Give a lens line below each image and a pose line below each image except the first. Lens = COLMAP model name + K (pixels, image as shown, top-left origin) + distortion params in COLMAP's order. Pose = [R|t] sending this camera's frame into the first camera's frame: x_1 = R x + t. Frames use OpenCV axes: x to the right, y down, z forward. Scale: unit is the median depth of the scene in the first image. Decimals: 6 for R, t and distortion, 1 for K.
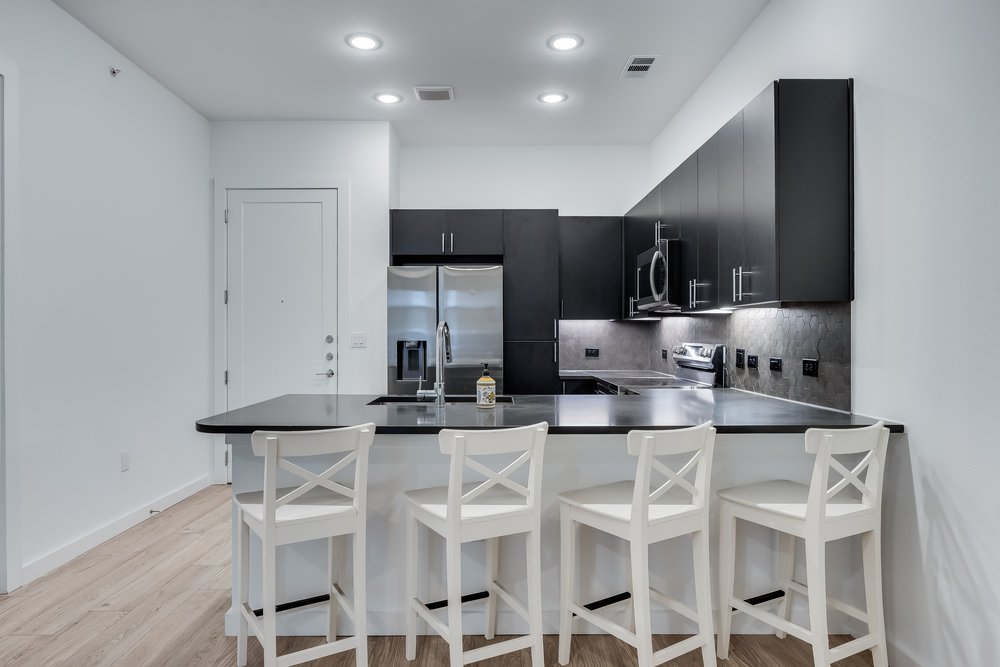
lens RADIAL K [[600.4, 0, 483.8], [0, 600.4, 343.2], [0, 0, 1]] dist [0.000990, -0.002244]
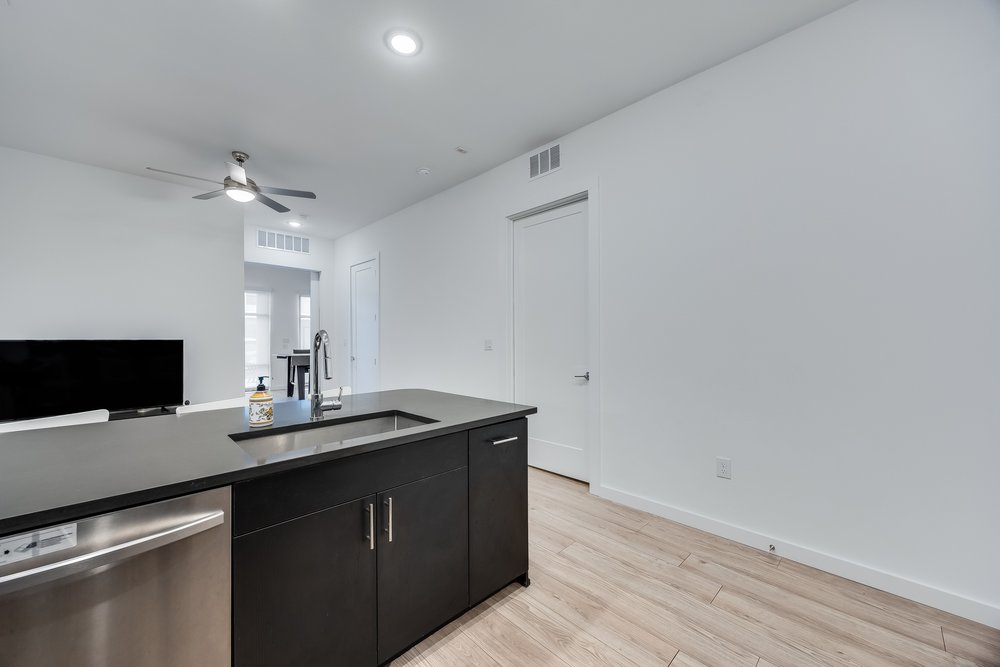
lens RADIAL K [[378.0, 0, 498.3], [0, 378.0, 339.8], [0, 0, 1]] dist [0.003846, -0.000122]
pose [[-0.706459, 0.006489, -0.707724, 0.112548], [-0.005219, 0.999883, 0.014377, -0.023978], [0.707735, 0.013850, -0.706342, 1.191819]]
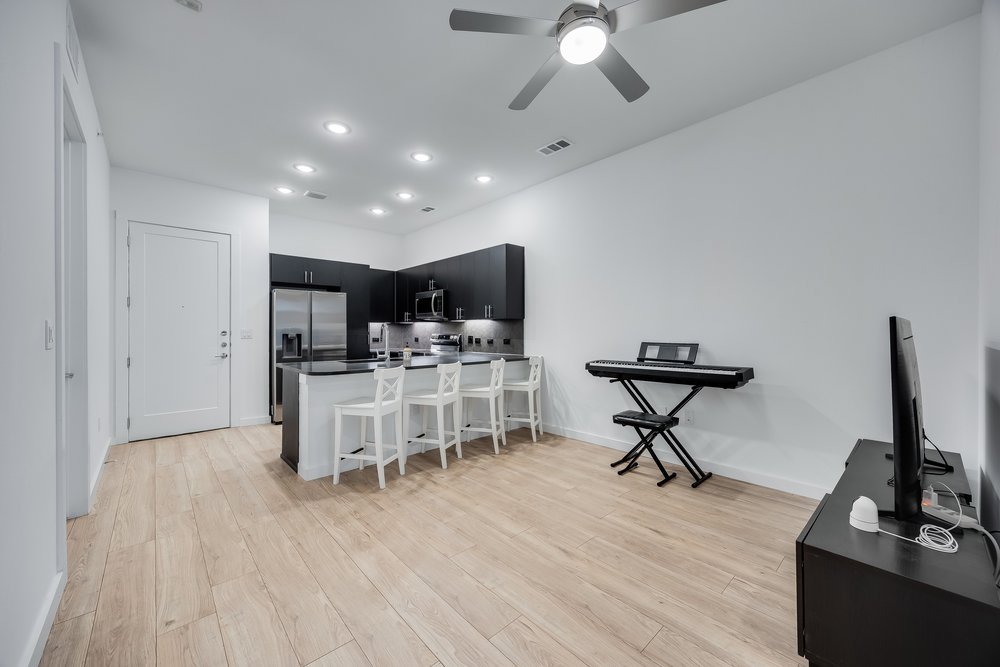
lens RADIAL K [[384.2, 0, 500.9], [0, 384.2, 328.2], [0, 0, 1]] dist [0.002079, 0.001324]
pose [[0.737384, 0.004122, 0.675461, -0.526437], [0.011451, 0.999761, -0.018603, 0.008664], [-0.675377, 0.021452, 0.737161, -0.242110]]
